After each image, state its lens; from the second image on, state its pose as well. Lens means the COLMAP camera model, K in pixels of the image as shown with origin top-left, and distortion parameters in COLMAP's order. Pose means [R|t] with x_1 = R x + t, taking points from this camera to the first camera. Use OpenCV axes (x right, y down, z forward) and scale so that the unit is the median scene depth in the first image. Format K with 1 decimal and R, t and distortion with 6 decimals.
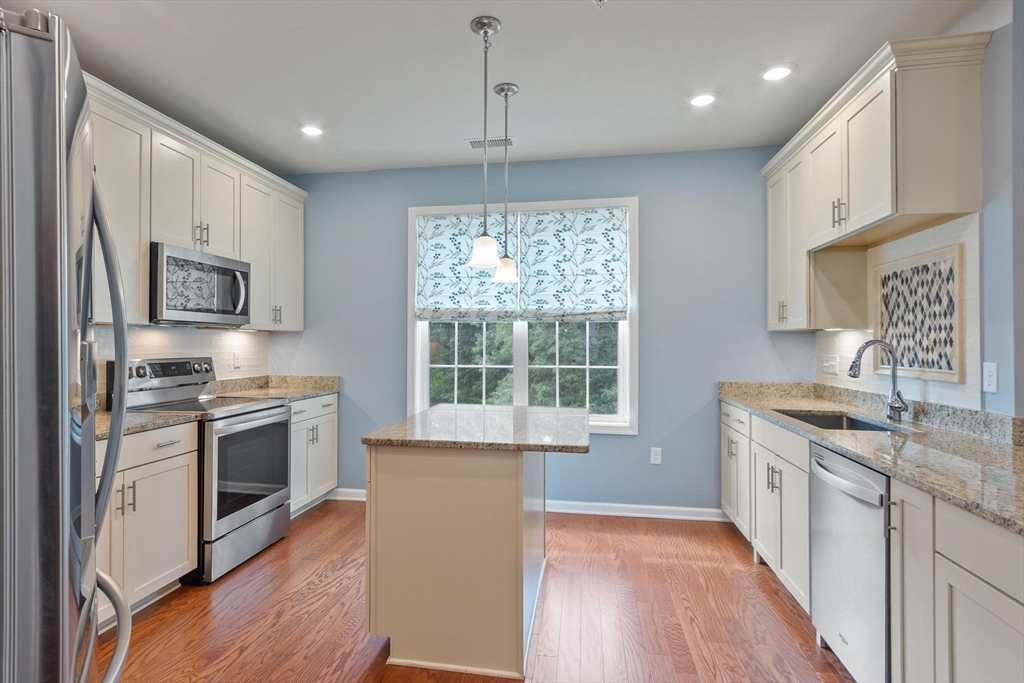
lens RADIAL K [[542.5, 0, 478.7], [0, 542.5, 338.7], [0, 0, 1]] dist [0.011233, 0.000845]
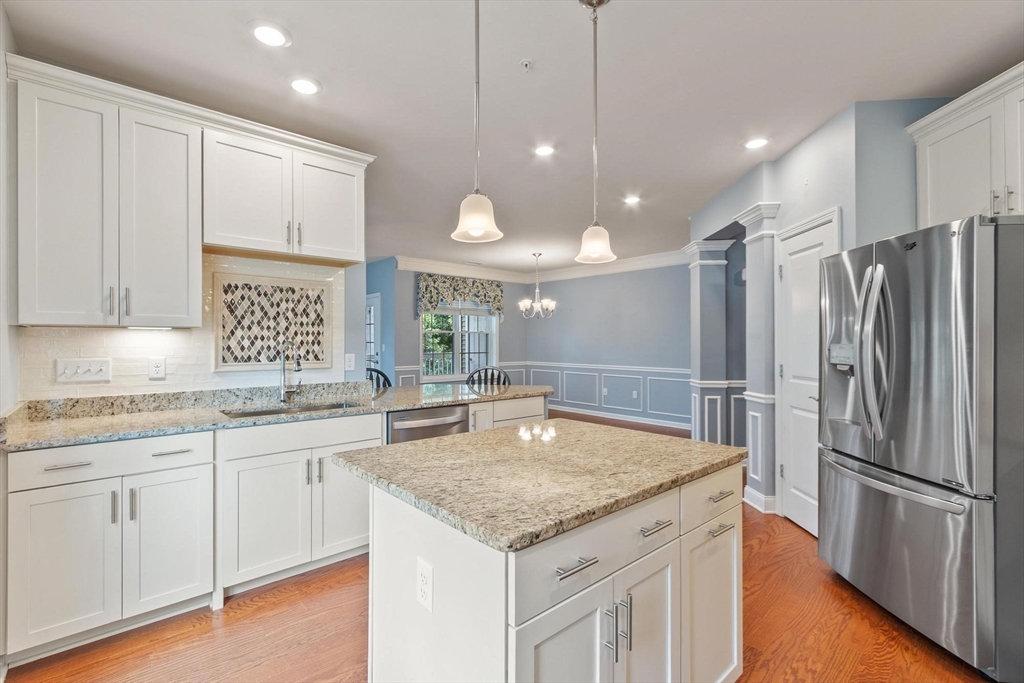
lens RADIAL K [[447.3, 0, 492.7], [0, 447.3, 341.3], [0, 0, 1]] dist [0.009661, -0.002482]
pose [[-0.792198, 0.000031, 0.610264, -0.193155], [-0.006354, 0.999945, -0.008299, 0.005904], [-0.610231, -0.010452, -0.792154, 1.062338]]
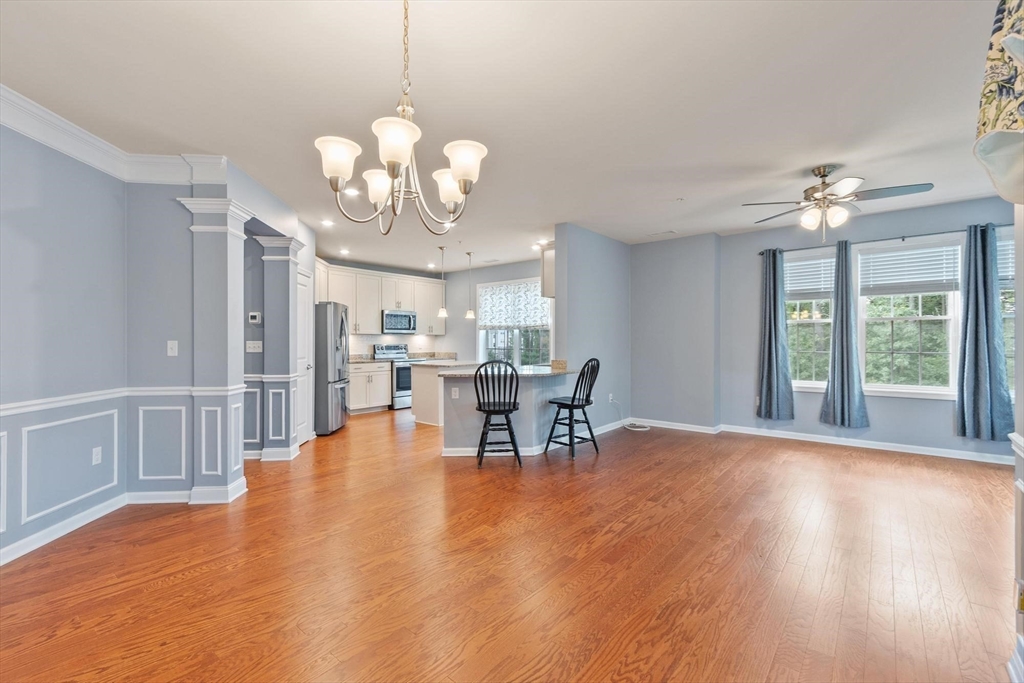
lens RADIAL K [[447.3, 0, 483.0], [0, 447.3, 346.0], [0, 0, 1]] dist [0.009661, -0.002482]
pose [[0.860262, 0.001425, -0.509851, 1.084622], [0.008799, 0.999806, 0.017640, 0.003668], [0.509777, -0.019661, 0.860082, -0.861978]]
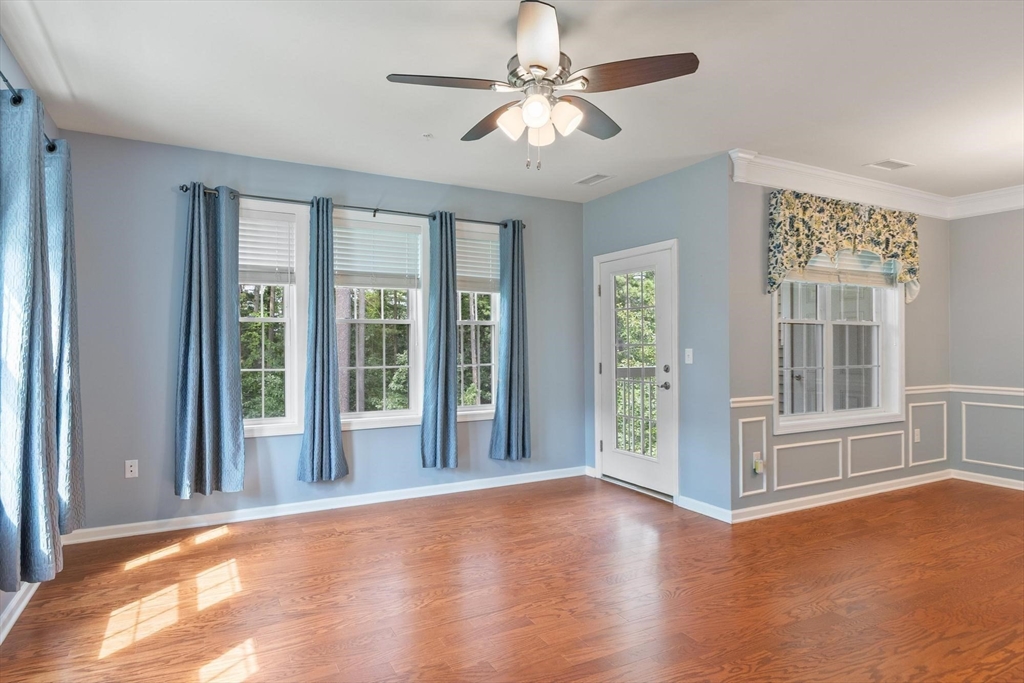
lens RADIAL K [[566.3, 0, 486.3], [0, 566.3, 346.0], [0, 0, 1]] dist [0.006782, -0.000946]
pose [[-0.620573, -0.001588, 0.784147, 0.750299], [-0.006630, 0.999973, -0.003222, 0.007740], [-0.784121, -0.007198, -0.620566, 0.843778]]
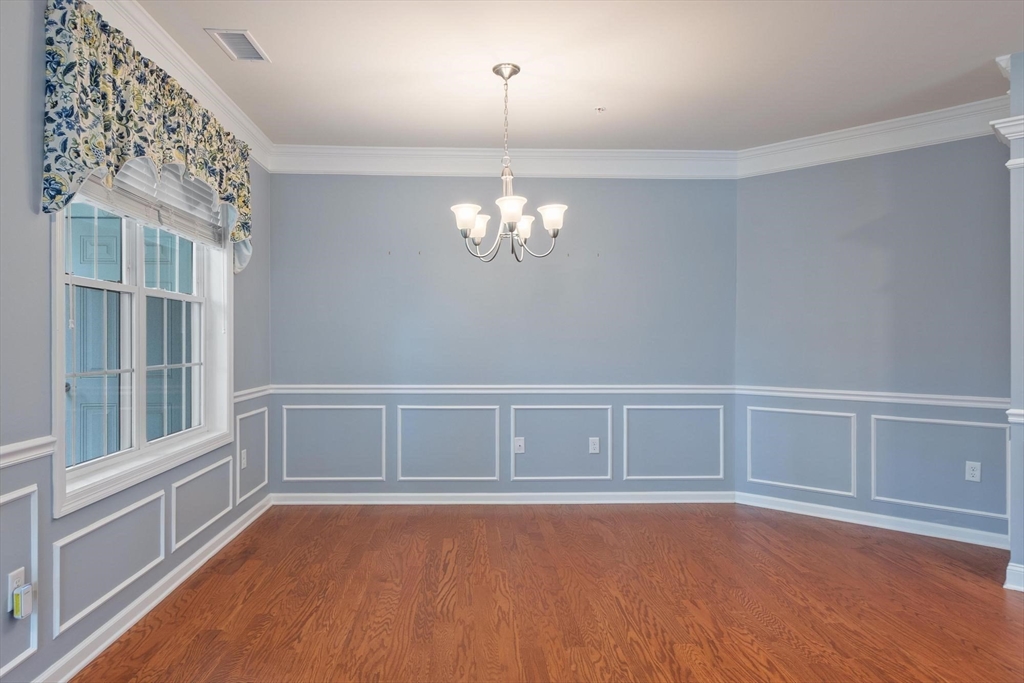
lens RADIAL K [[655.2, 0, 486.9], [0, 655.2, 337.8], [0, 0, 1]] dist [0.009014, 0.000168]
pose [[-0.974251, -0.003314, -0.225441, 1.032609], [-0.000206, 0.999905, -0.013808, 0.018634], [0.225465, -0.013406, -0.974159, 0.371005]]
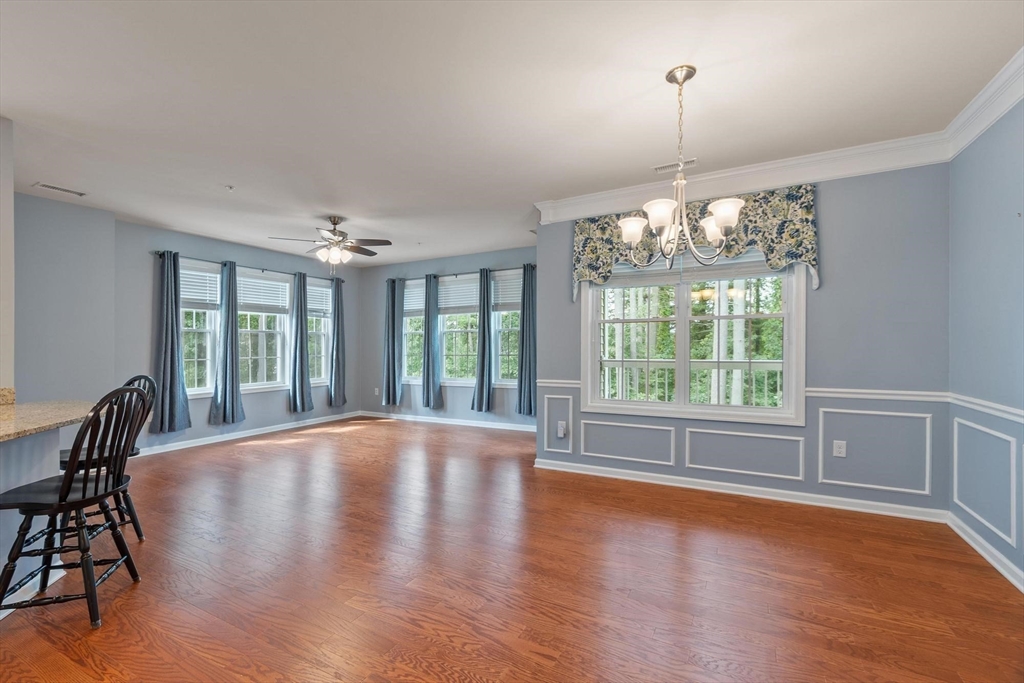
lens RADIAL K [[447.3, 0, 496.4], [0, 447.3, 344.3], [0, 0, 1]] dist [0.009661, -0.002482]
pose [[0.308966, 0.000396, 0.951073, 0.114054], [-0.000825, 1.000000, -0.000148, 0.006990], [-0.951073, -0.000739, 0.308966, -0.479674]]
